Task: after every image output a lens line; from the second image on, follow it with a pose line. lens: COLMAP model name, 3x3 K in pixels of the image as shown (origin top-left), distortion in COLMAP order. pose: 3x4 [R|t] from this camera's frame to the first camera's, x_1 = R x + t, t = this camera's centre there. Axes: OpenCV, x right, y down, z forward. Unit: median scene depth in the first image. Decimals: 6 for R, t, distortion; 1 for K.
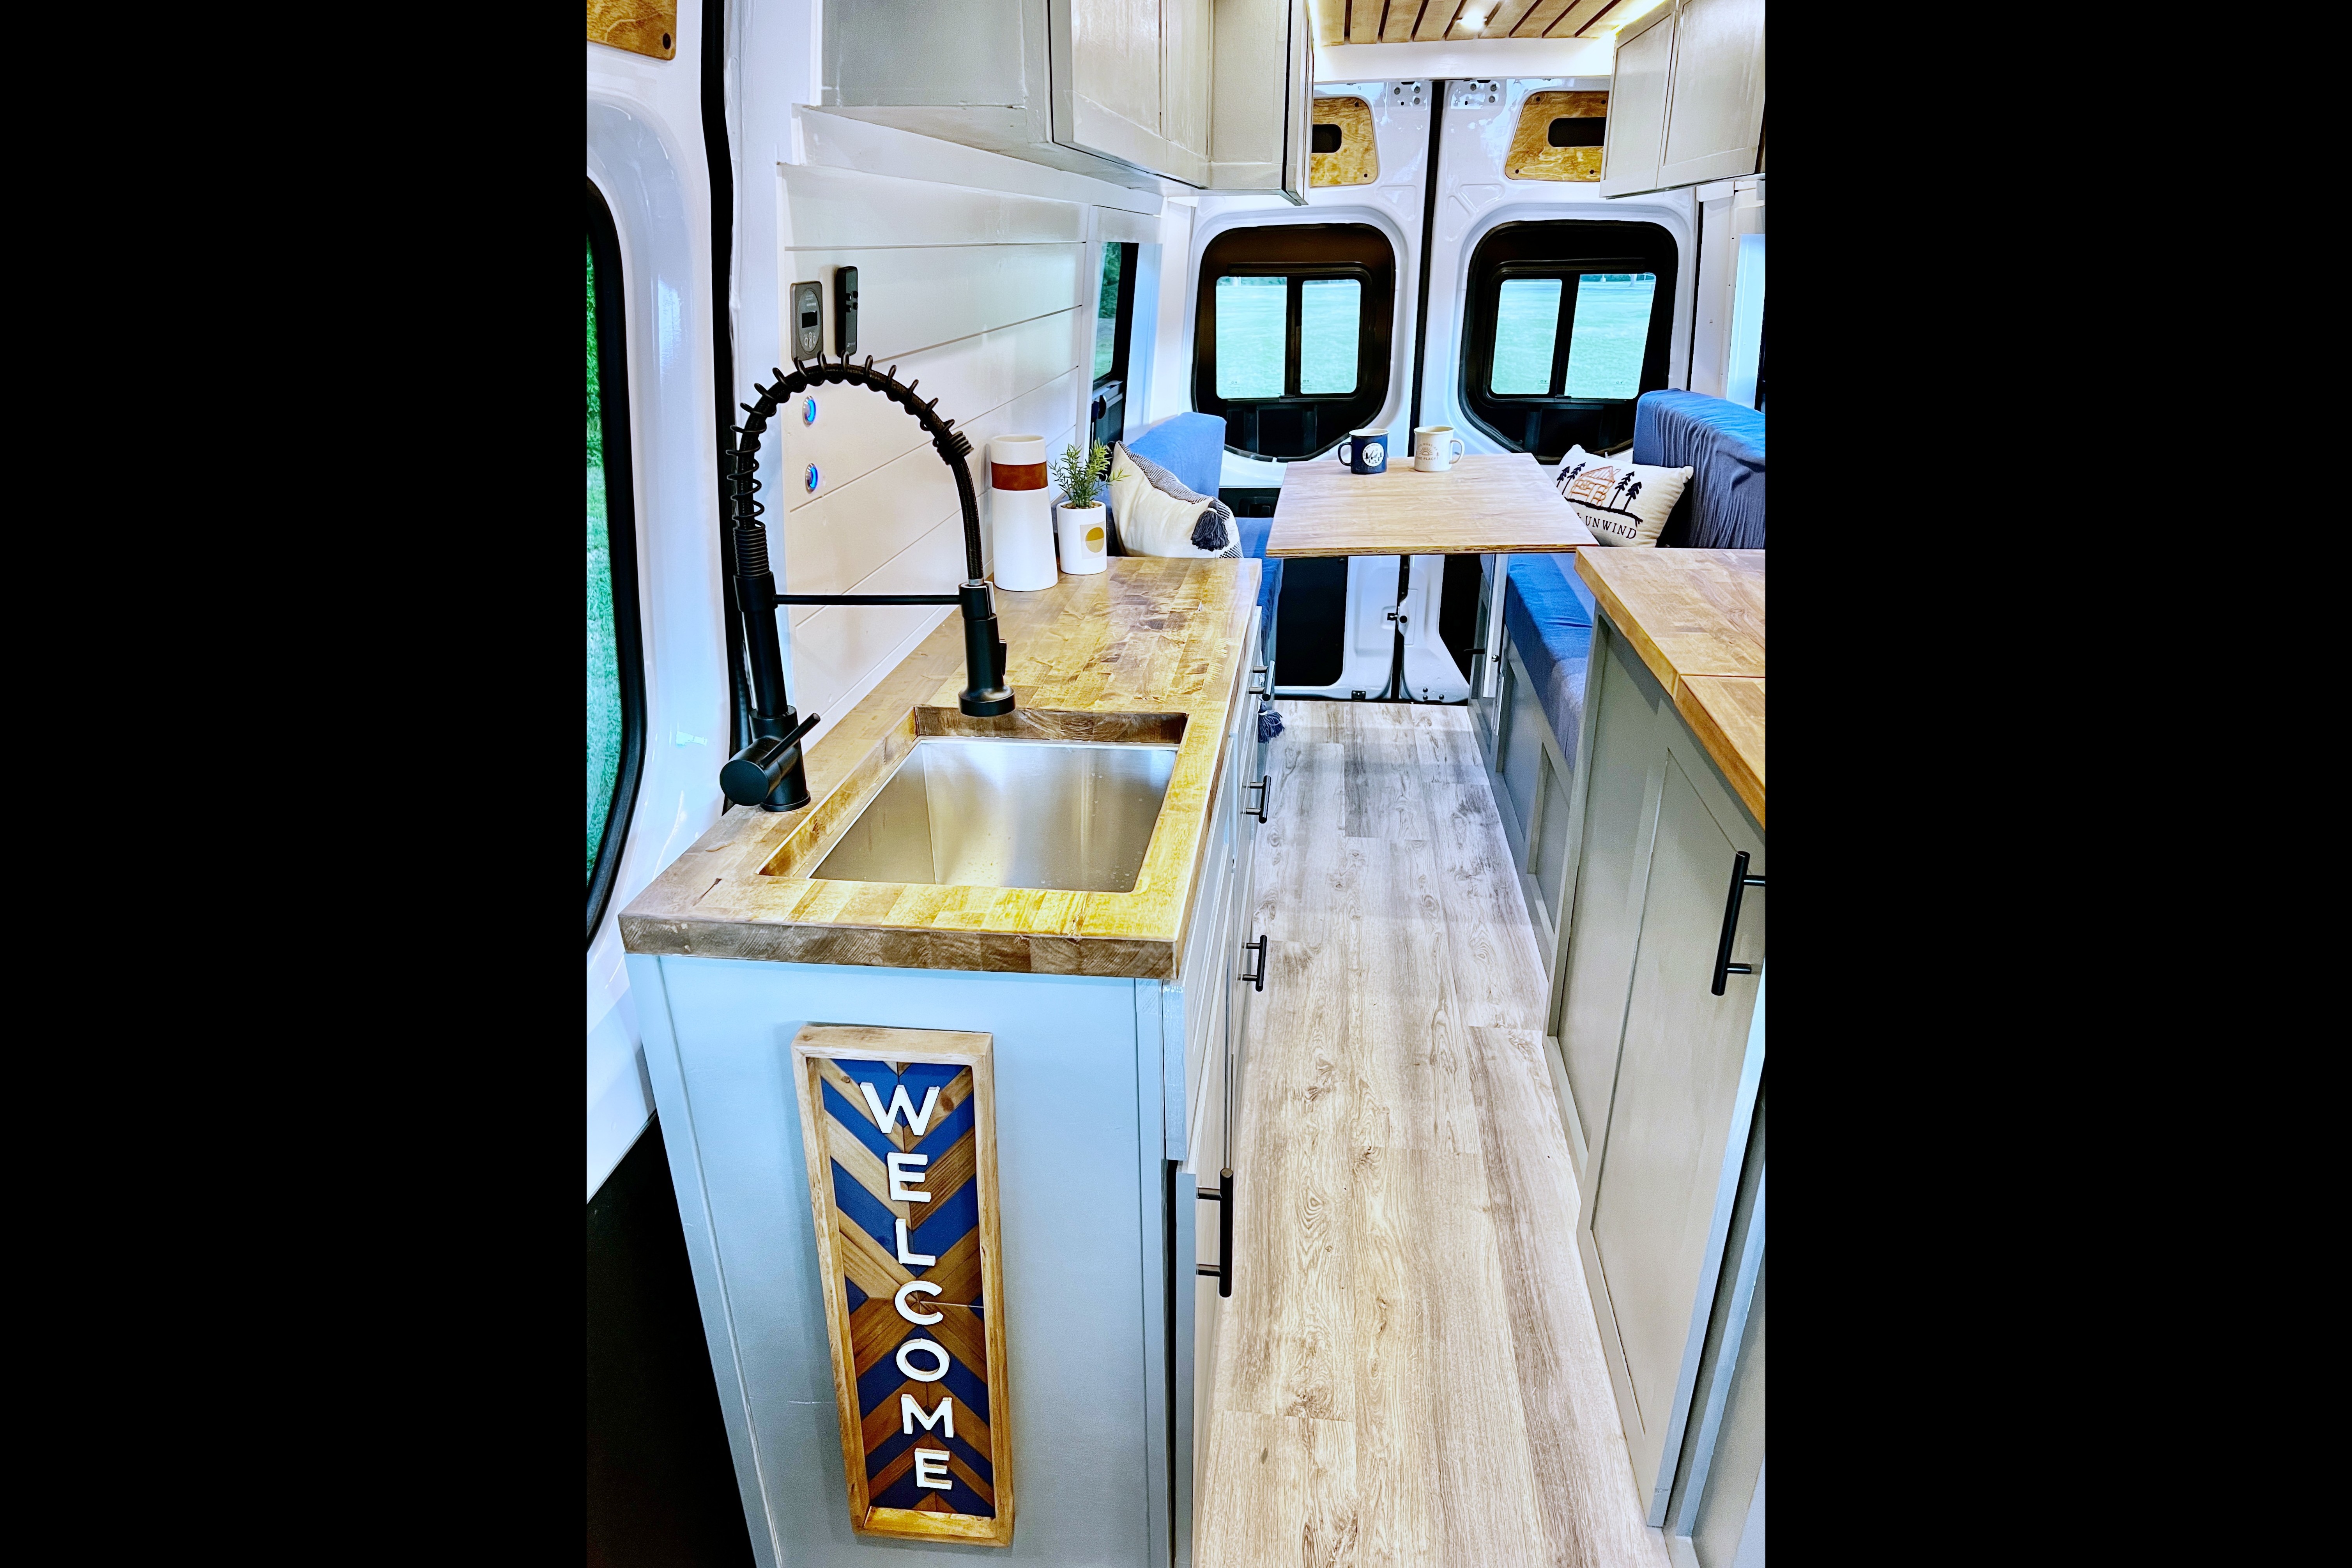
lens RADIAL K [[1231.6, 0, 1160.2], [0, 1231.6, 790.9], [0, 0, 1]] dist [0.002352, 0.000097]
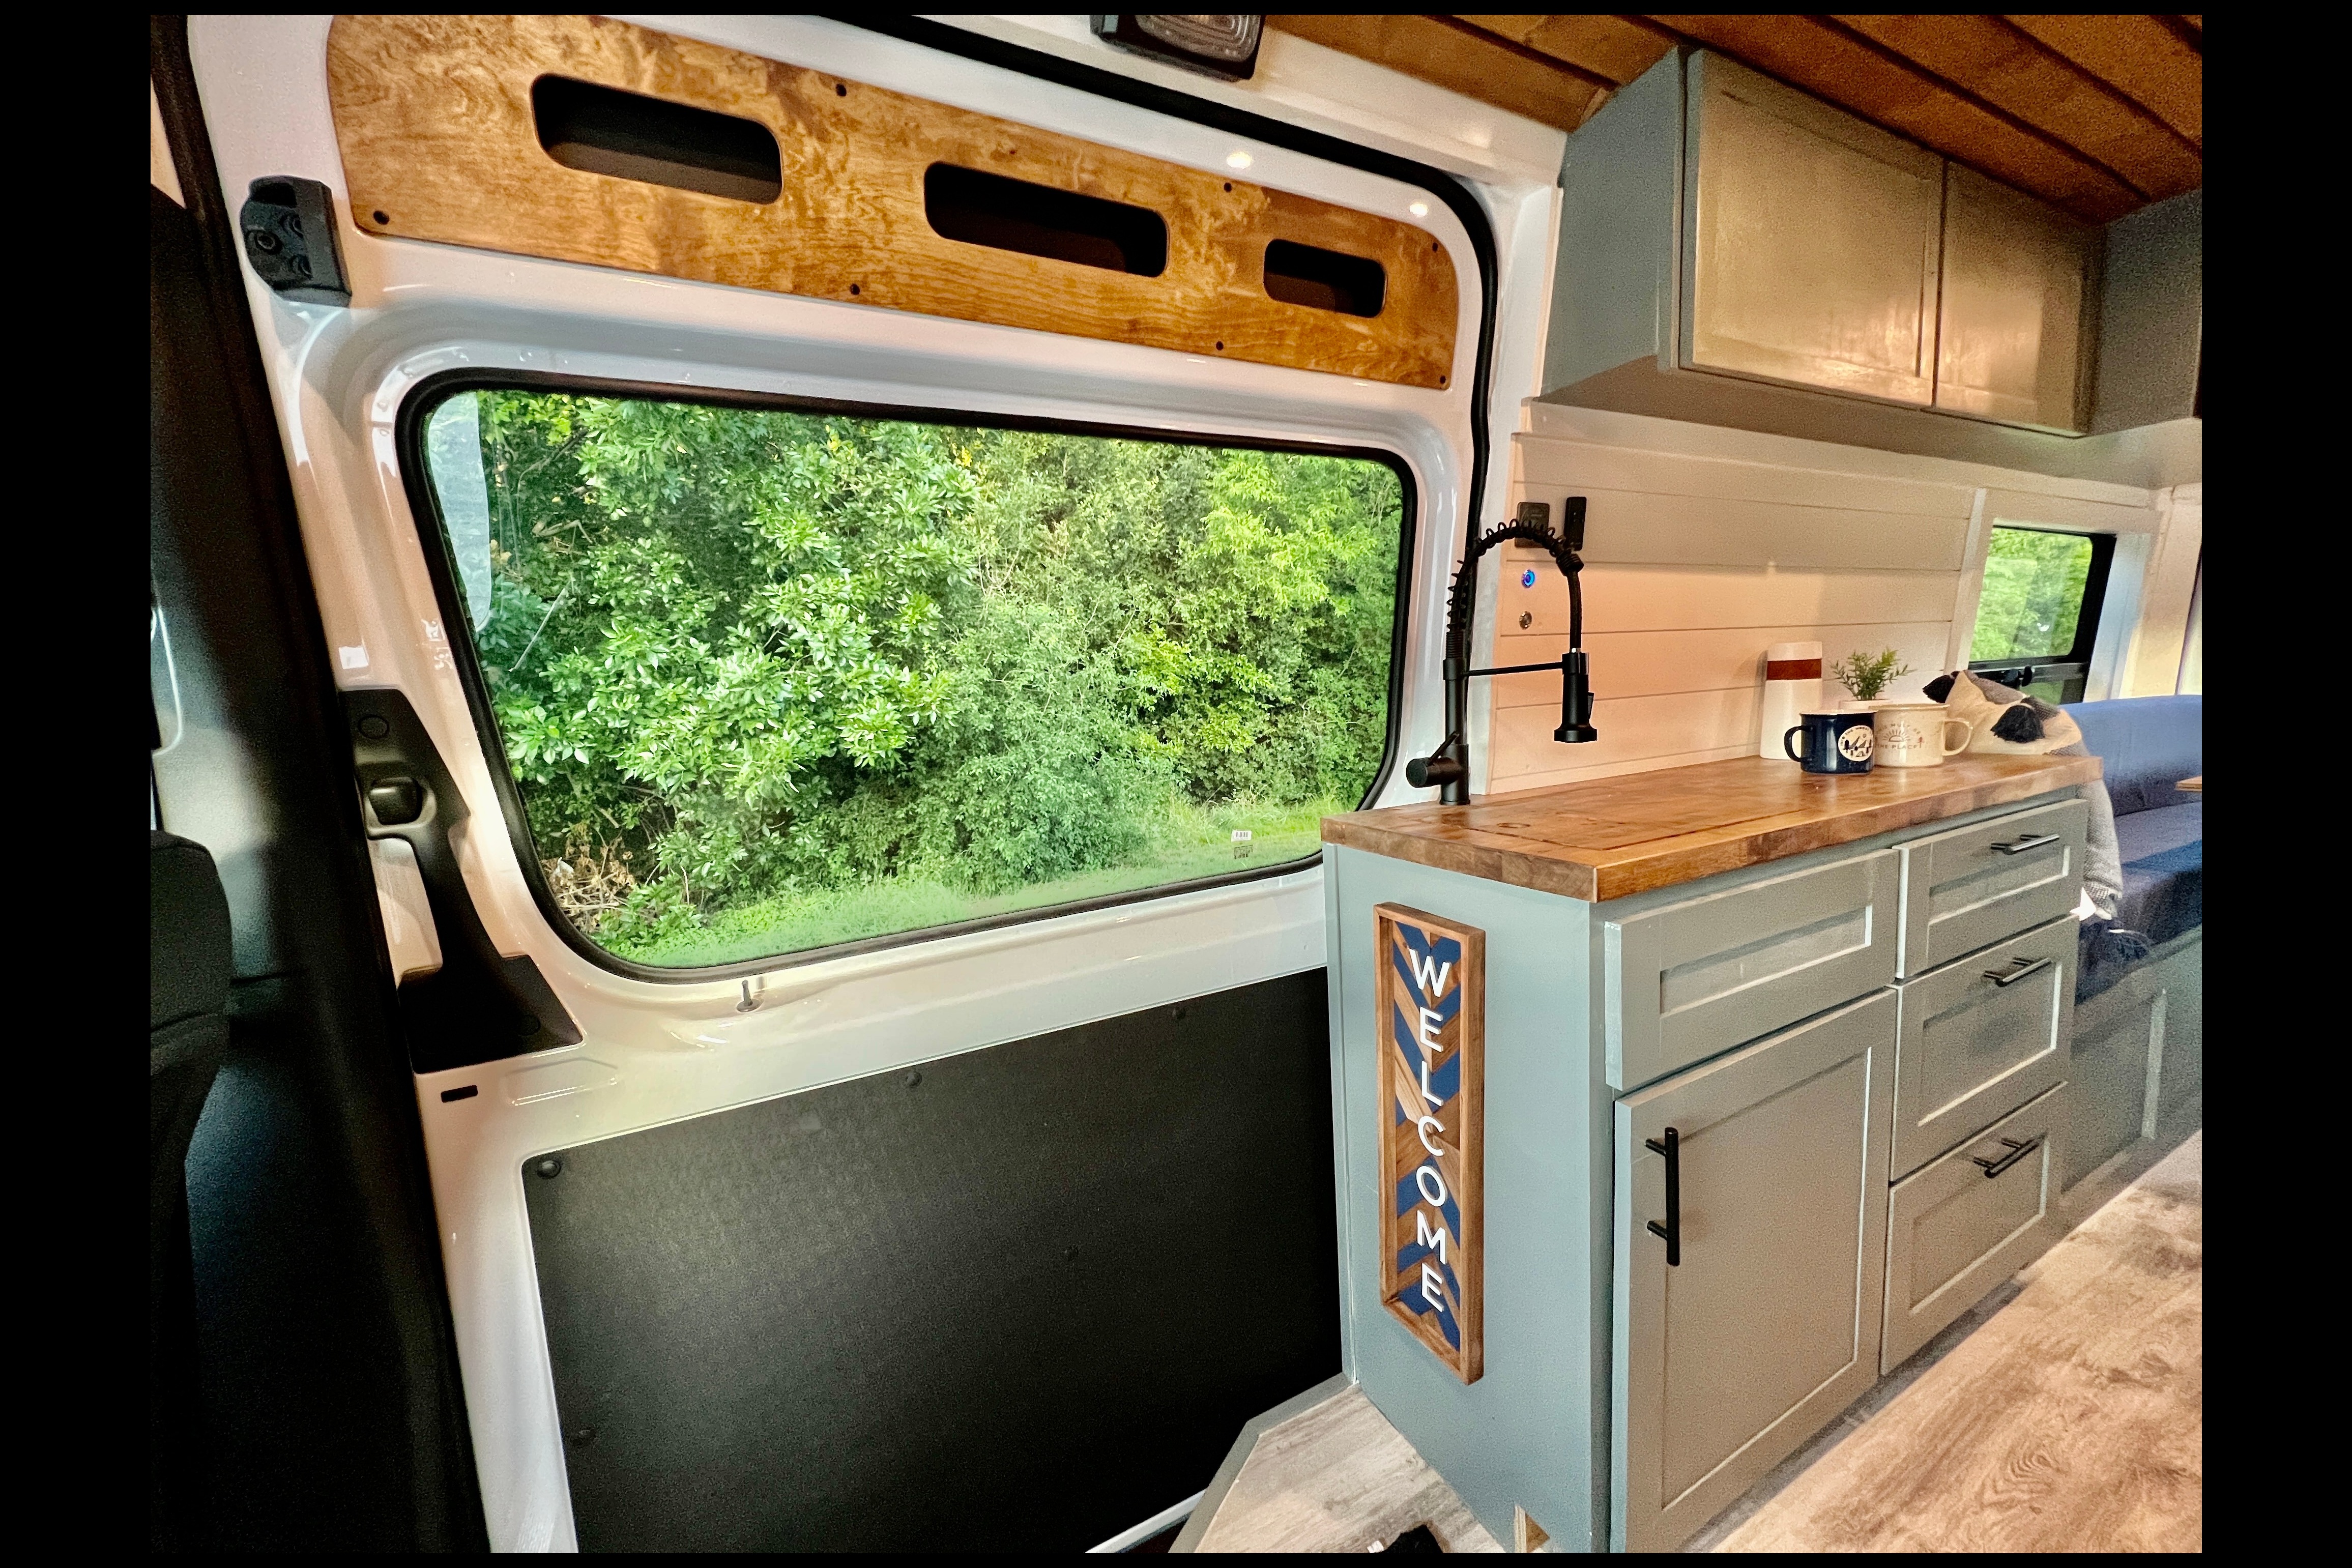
lens RADIAL K [[857.5, 0, 1176.0], [0, 857.5, 784.0], [0, 0, 1]] dist [-0.016970, 0.000033]
pose [[0.558809, 0.073794, -0.826007, 0.143506], [-0.290004, 0.950535, -0.111274, 0.074659], [0.776936, 0.301726, 0.552568, 0.031976]]
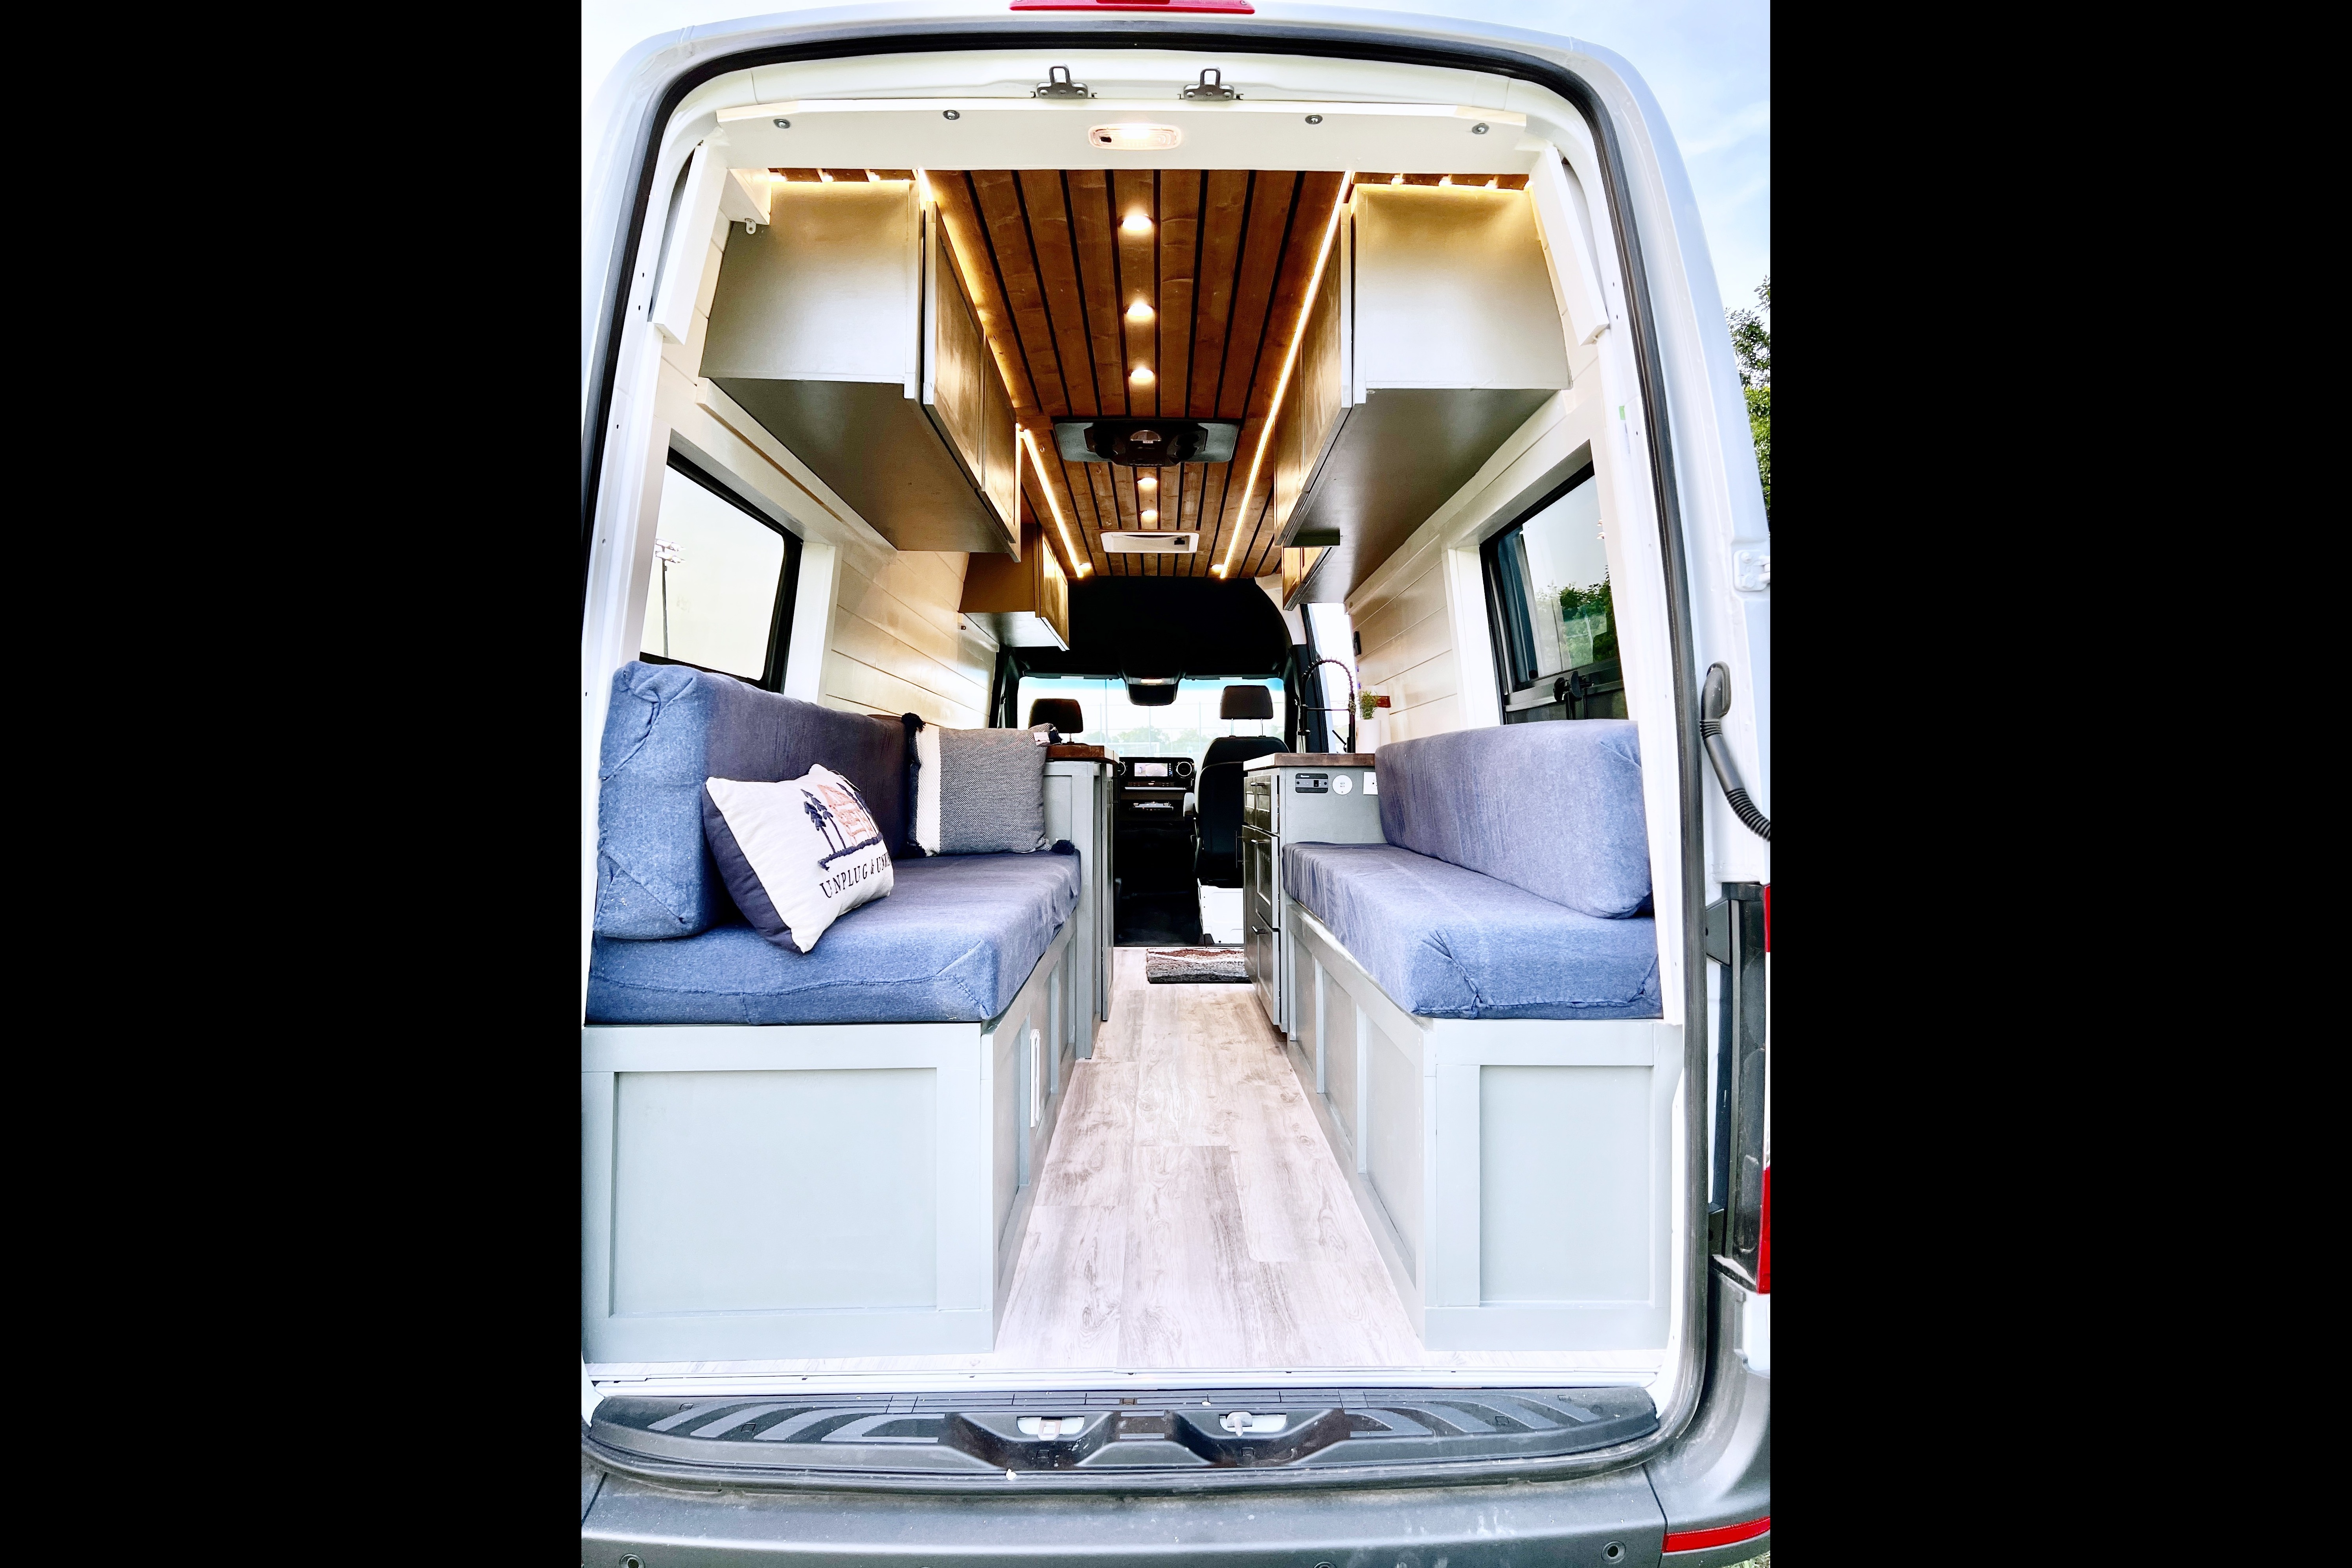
lens RADIAL K [[1157.5, 0, 1176.0], [0, 1157.5, 784.0], [0, 0, 1]] dist [0.000335, -0.000311]
pose [[-0.990060, 0.013359, -0.140012, 0.281344], [-0.044902, 0.913366, 0.404655, -0.500765], [0.133288, 0.406920, -0.903687, 1.533986]]
